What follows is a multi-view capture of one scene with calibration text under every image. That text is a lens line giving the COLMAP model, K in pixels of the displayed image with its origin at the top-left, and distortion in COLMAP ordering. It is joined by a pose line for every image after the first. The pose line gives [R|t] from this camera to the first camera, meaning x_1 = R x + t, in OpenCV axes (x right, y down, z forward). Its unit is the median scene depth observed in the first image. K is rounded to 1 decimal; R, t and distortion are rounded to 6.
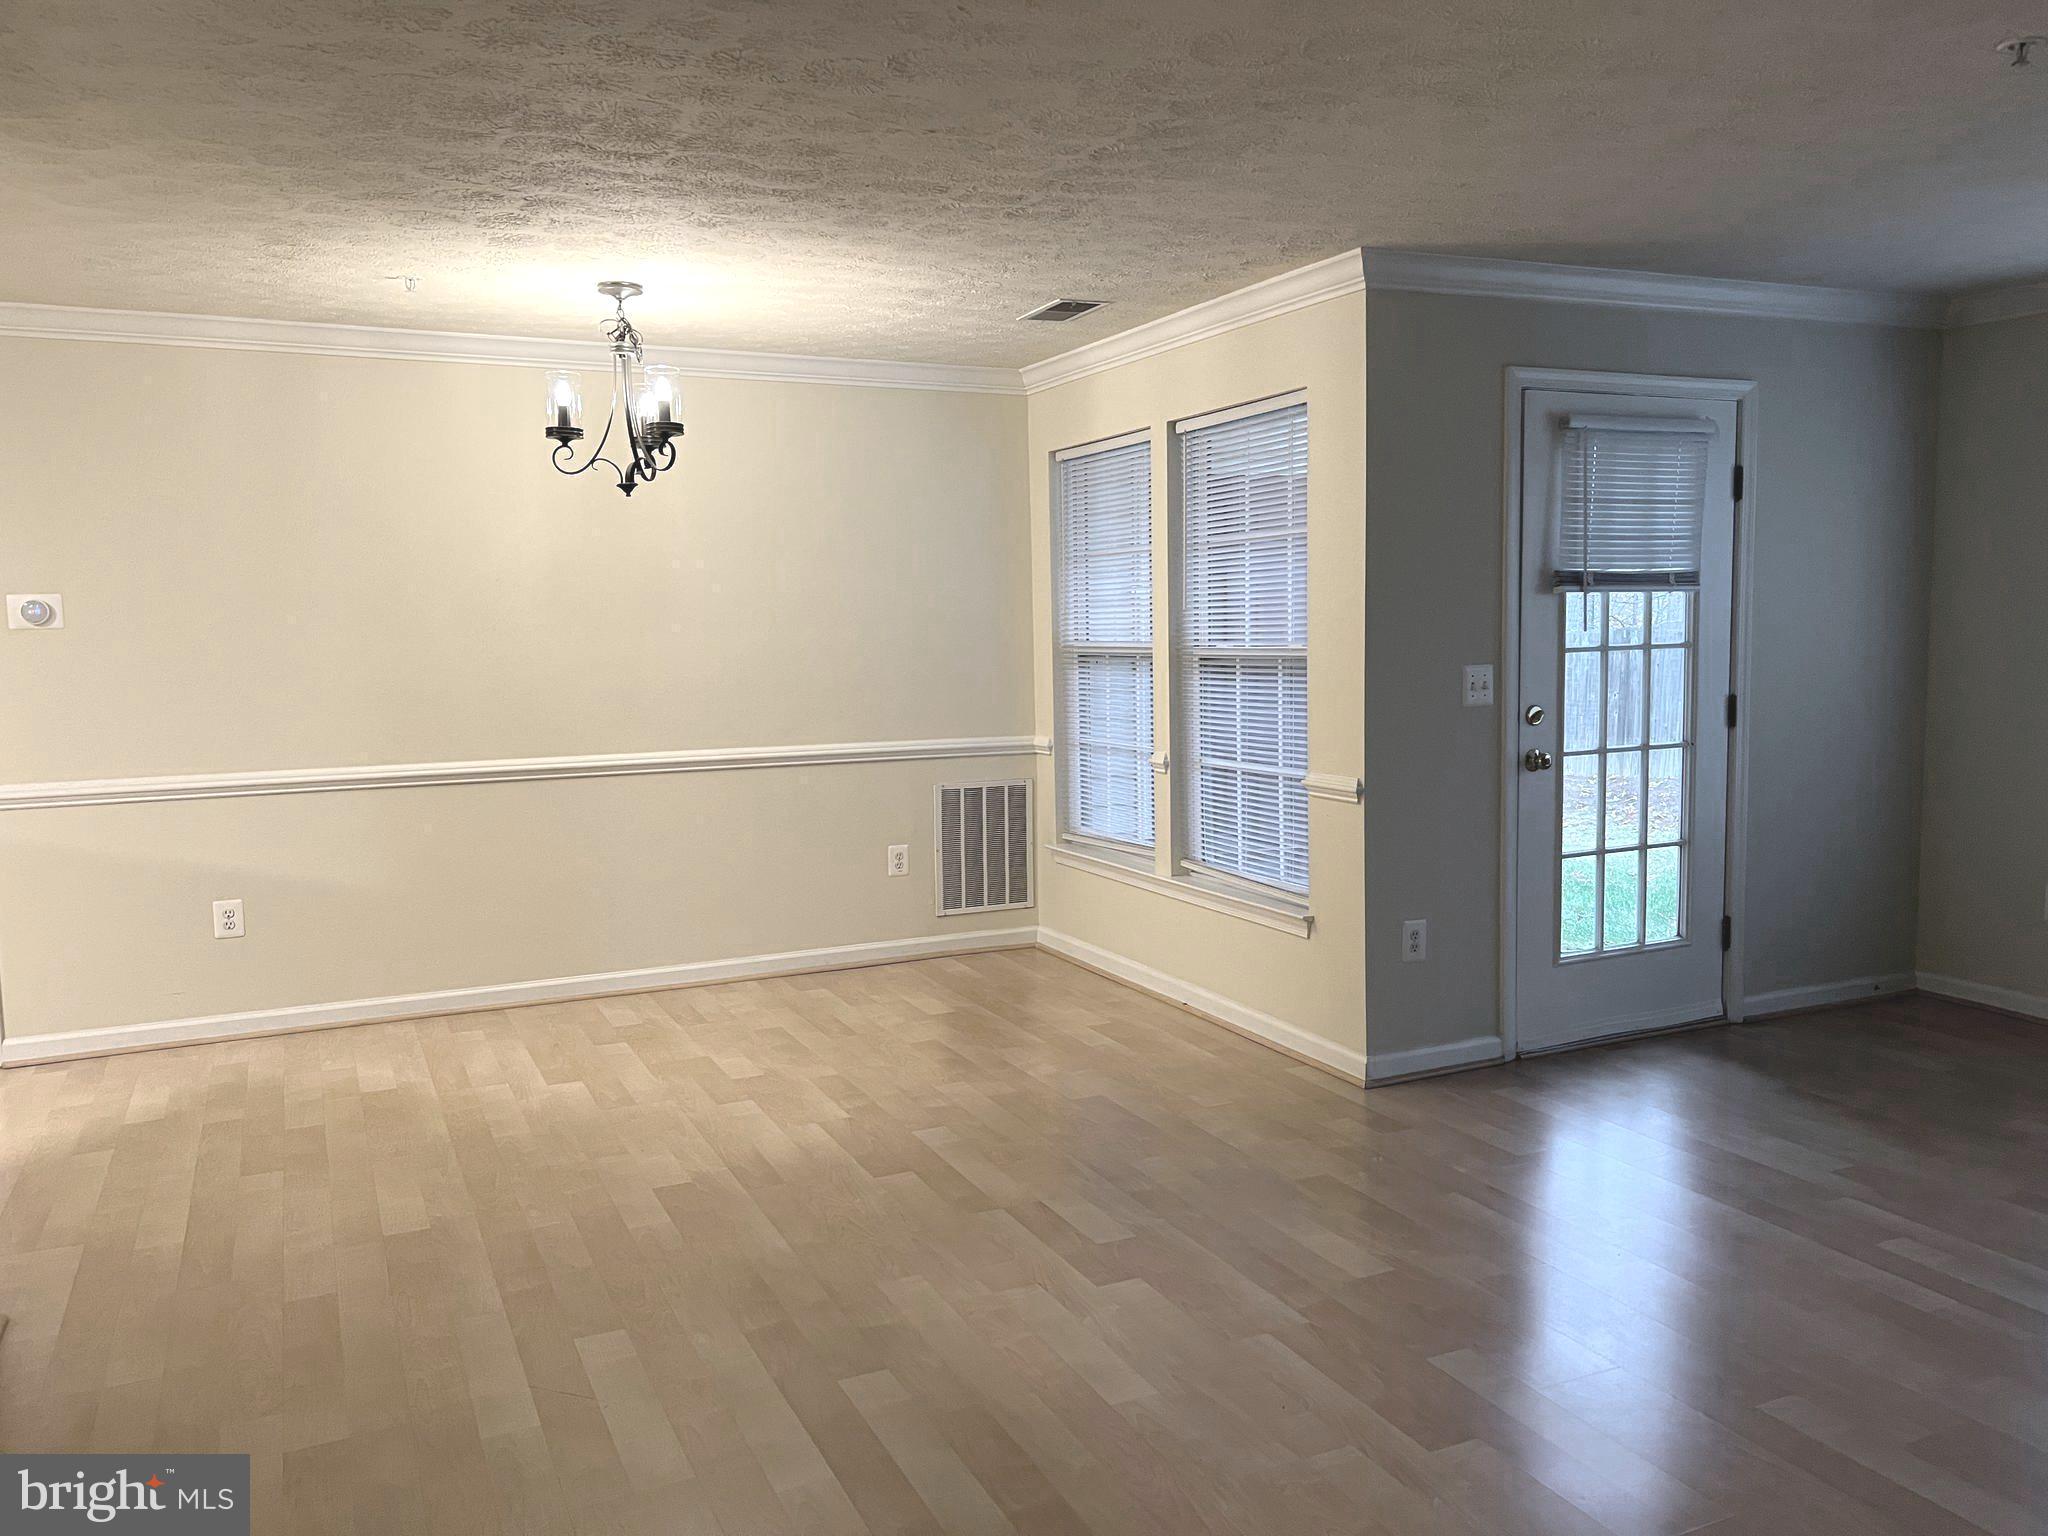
lens RADIAL K [[1551.0, 0, 1024.0], [0, 1551.0, 768.0], [0, 0, 1]] dist [0.089320, -0.114720]
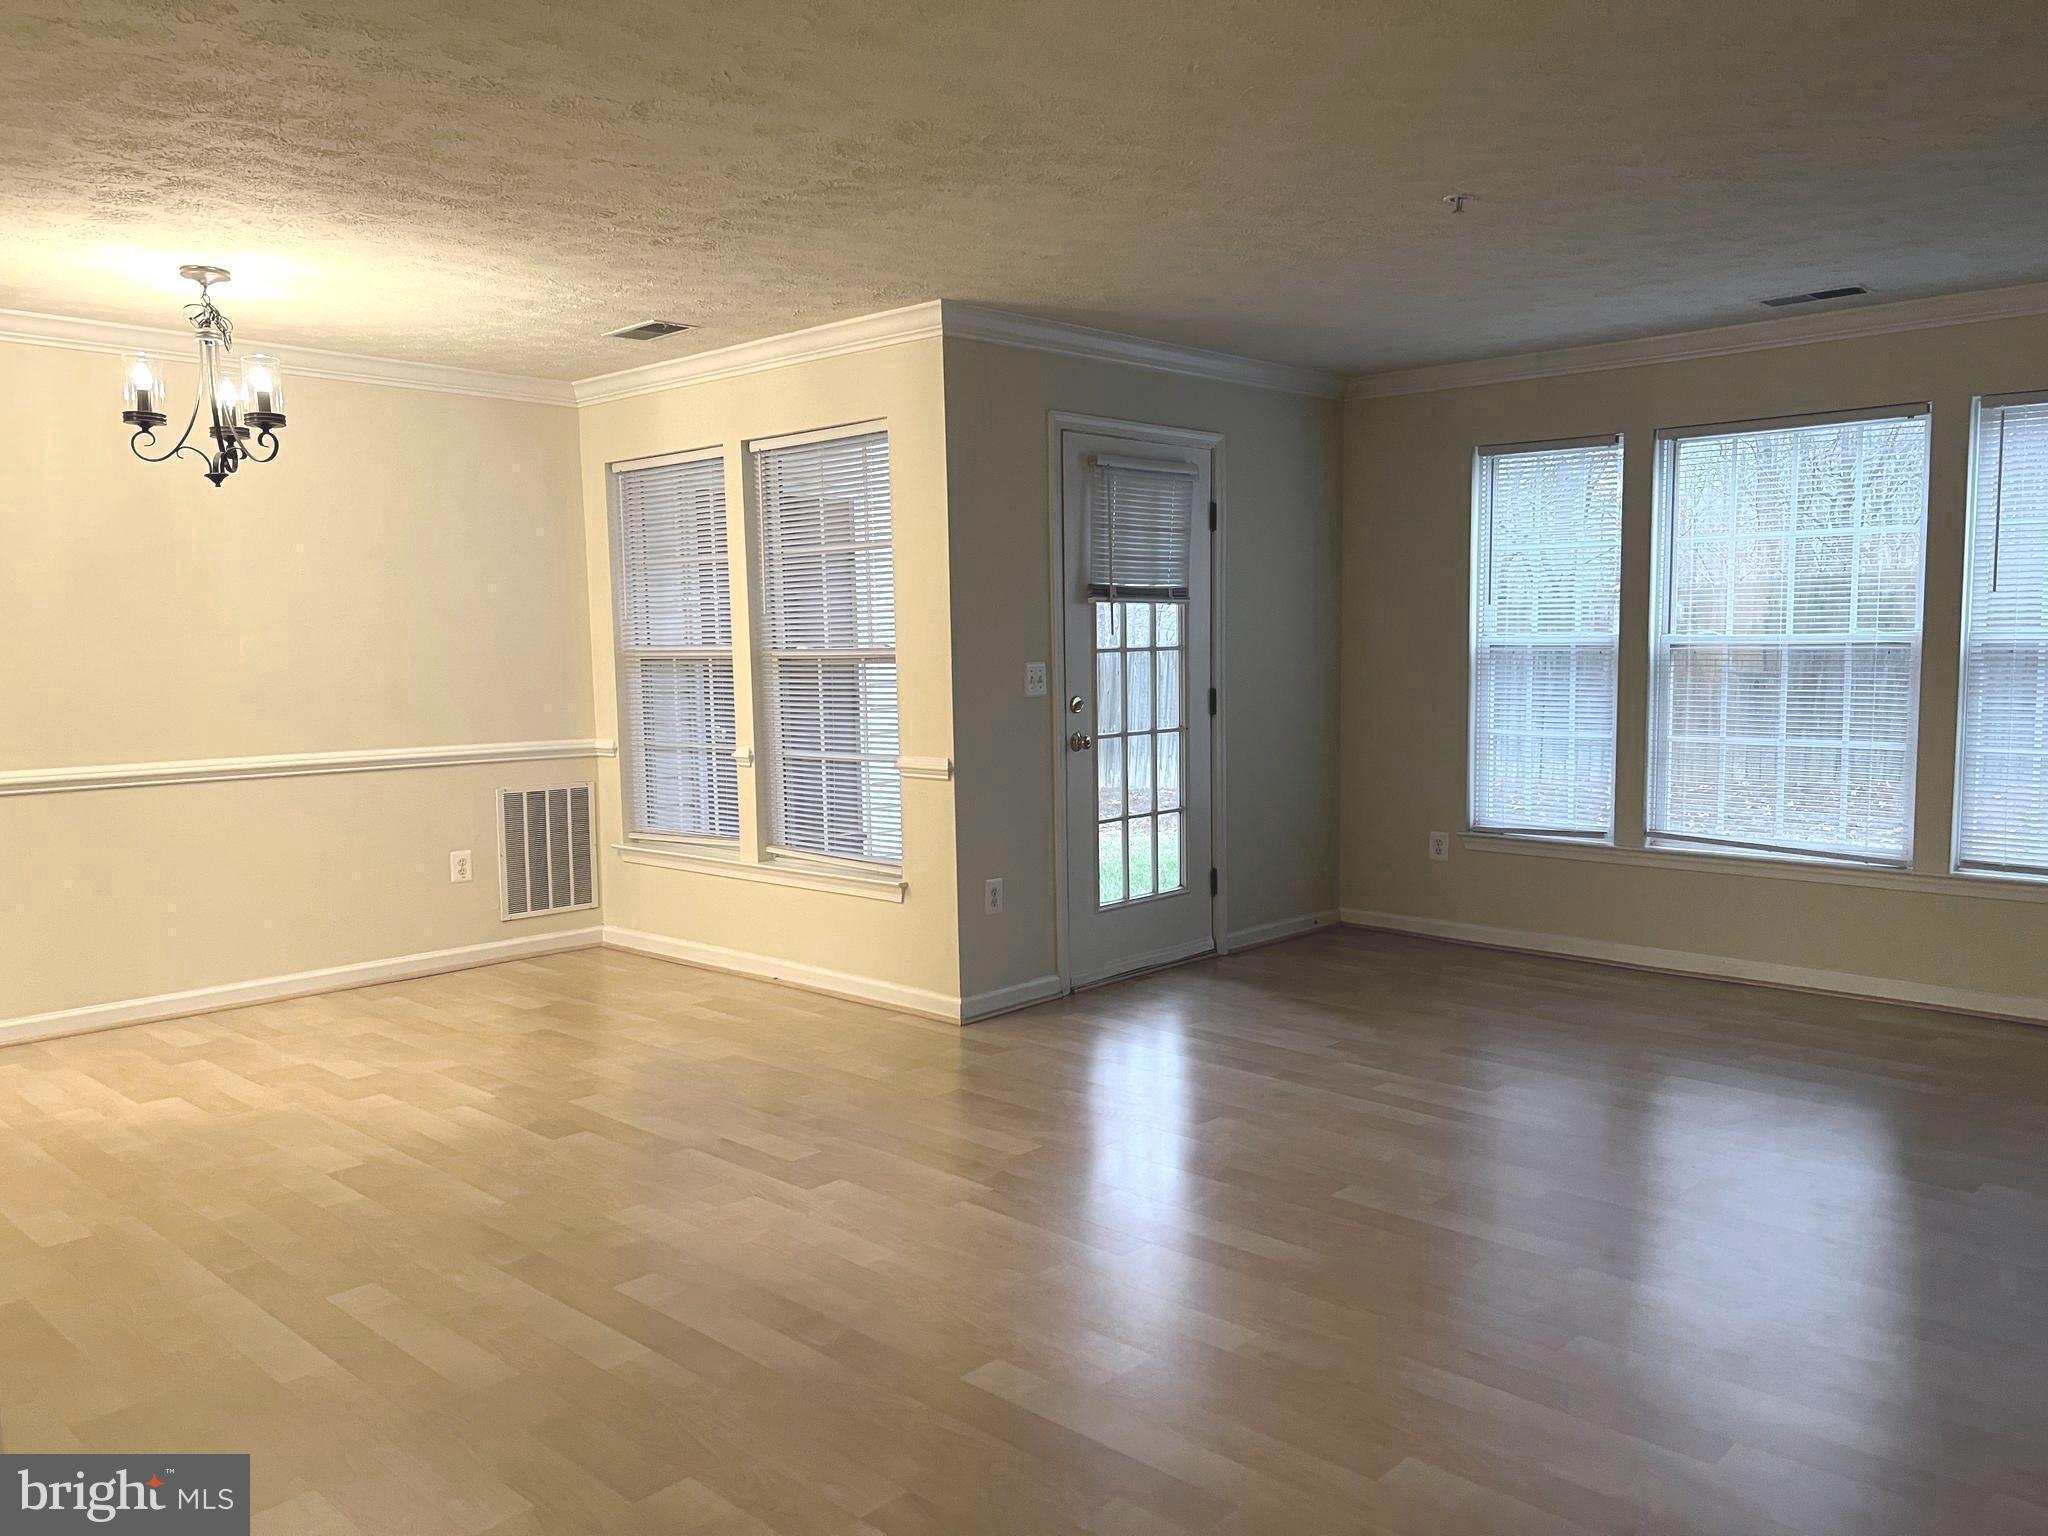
lens RADIAL K [[1550.7, 0, 1025.6], [0, 1550.7, 783.8], [0, 0, 1]] dist [0.048650, -0.044062]
pose [[0.929205, -0.029878, 0.368356, -0.147041], [0.034120, 0.999405, -0.005008, 0.031349], [-0.367987, 0.017222, 0.929672, -0.082360]]
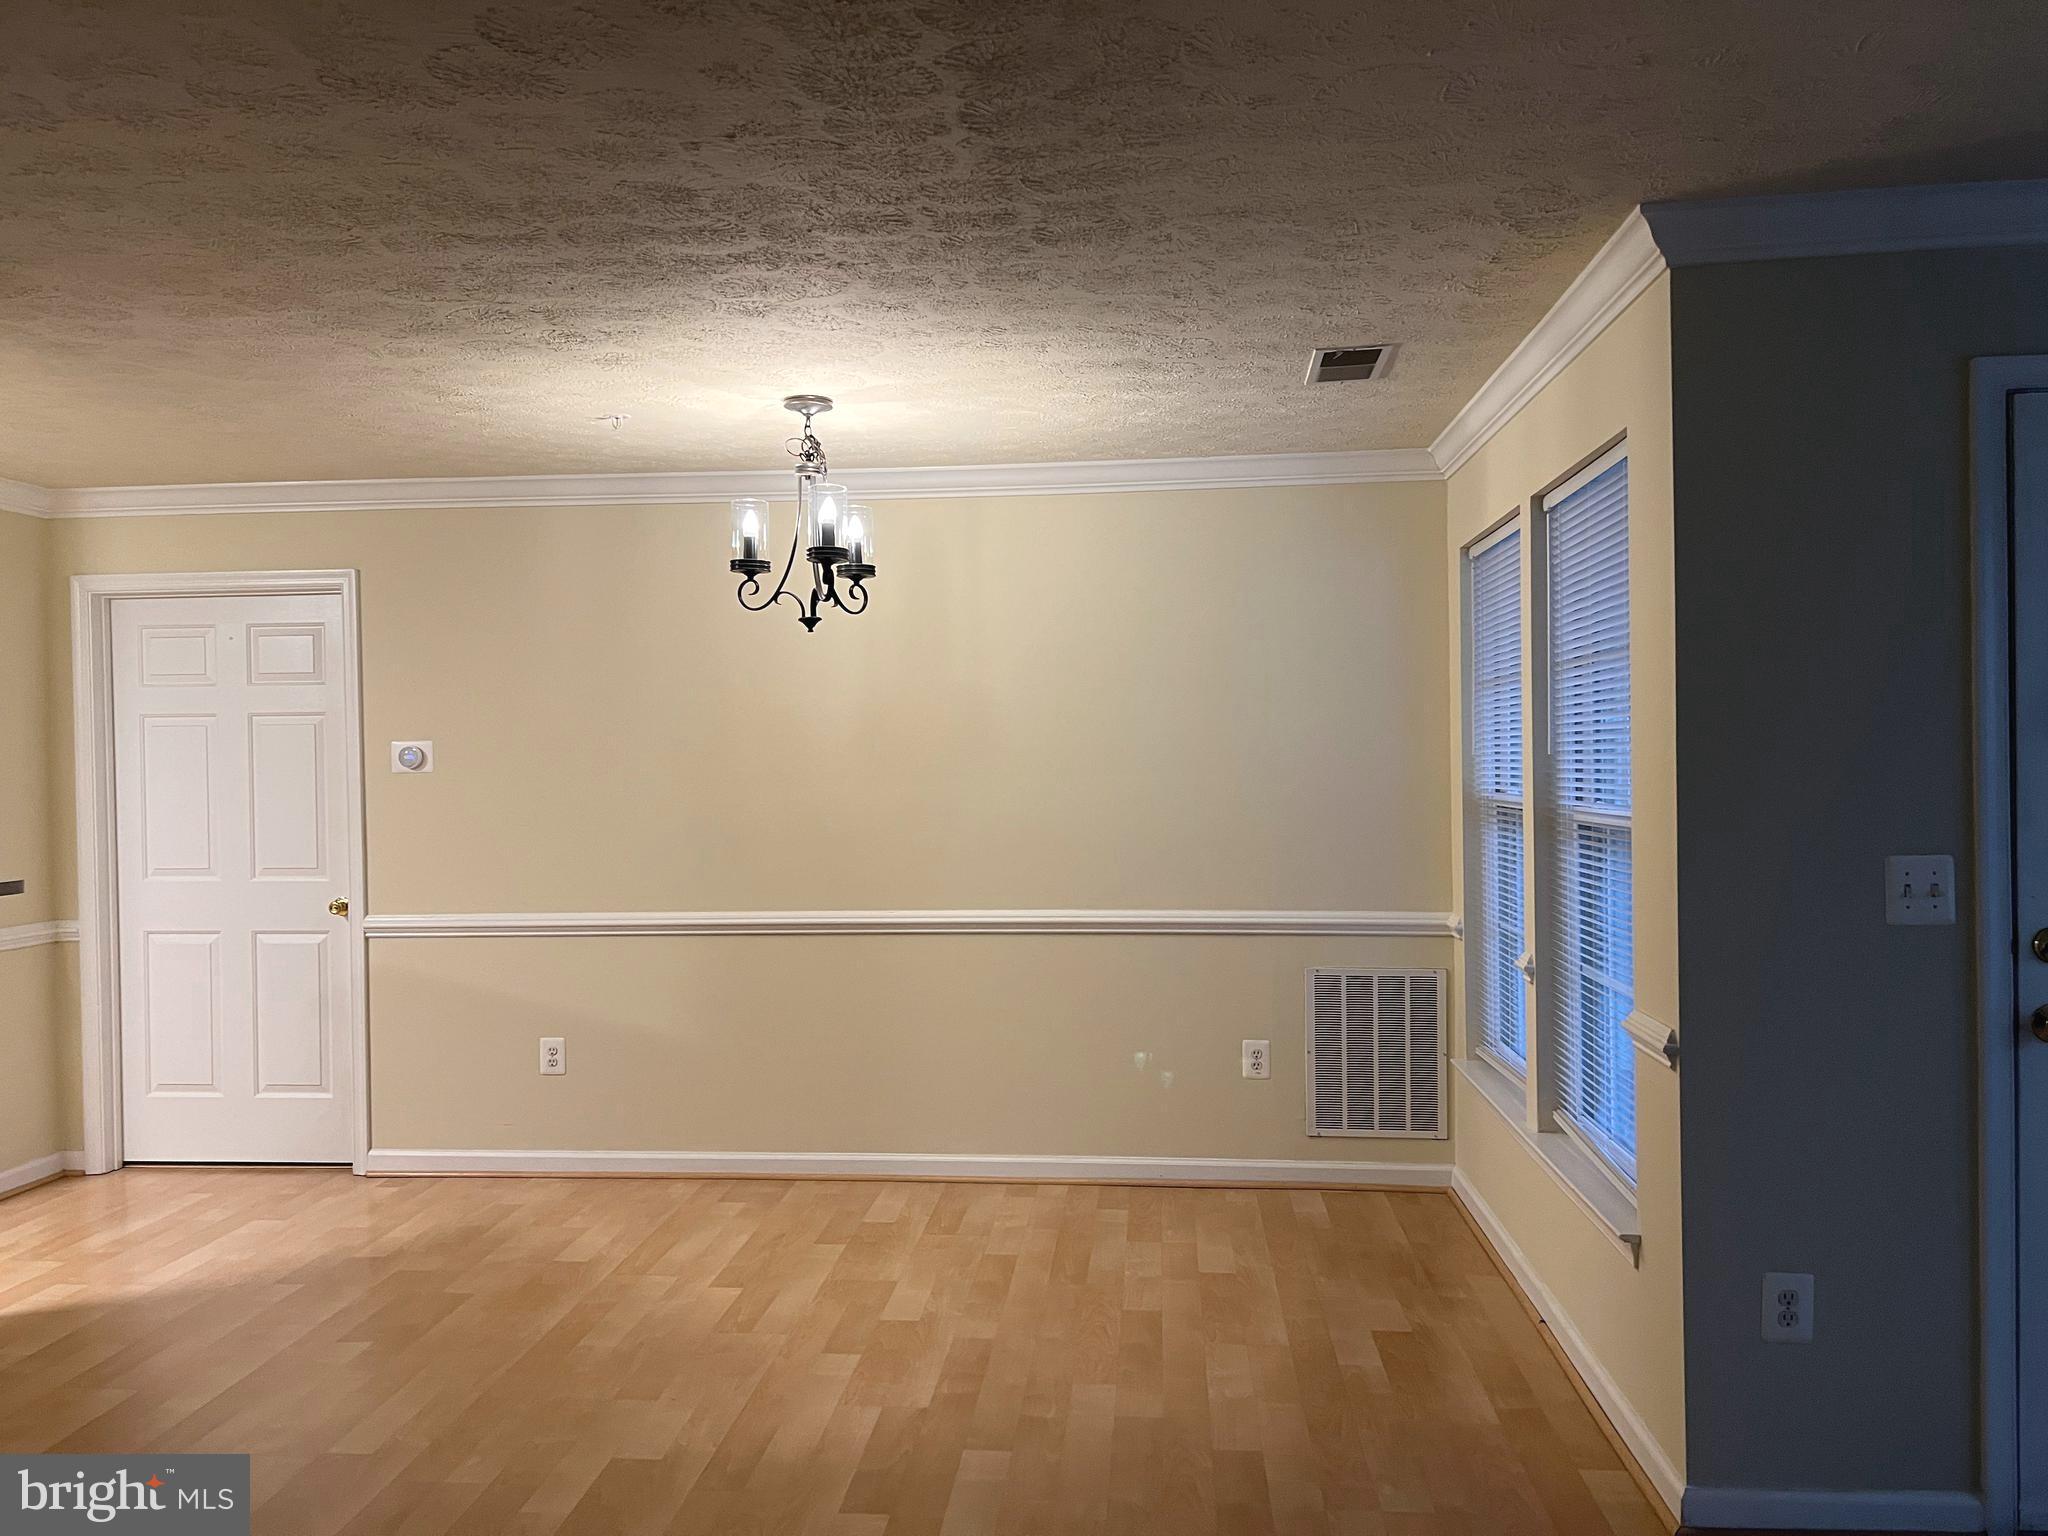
lens RADIAL K [[1548.8, 0, 1005.7], [0, 1548.8, 785.6], [0, 0, 1]] dist [0.080972, -0.098780]
pose [[0.856350, 0.013407, -0.516221, 0.293898], [-0.049659, 0.997168, -0.056481, -0.040371], [0.514002, 0.074002, 0.854591, 0.298635]]
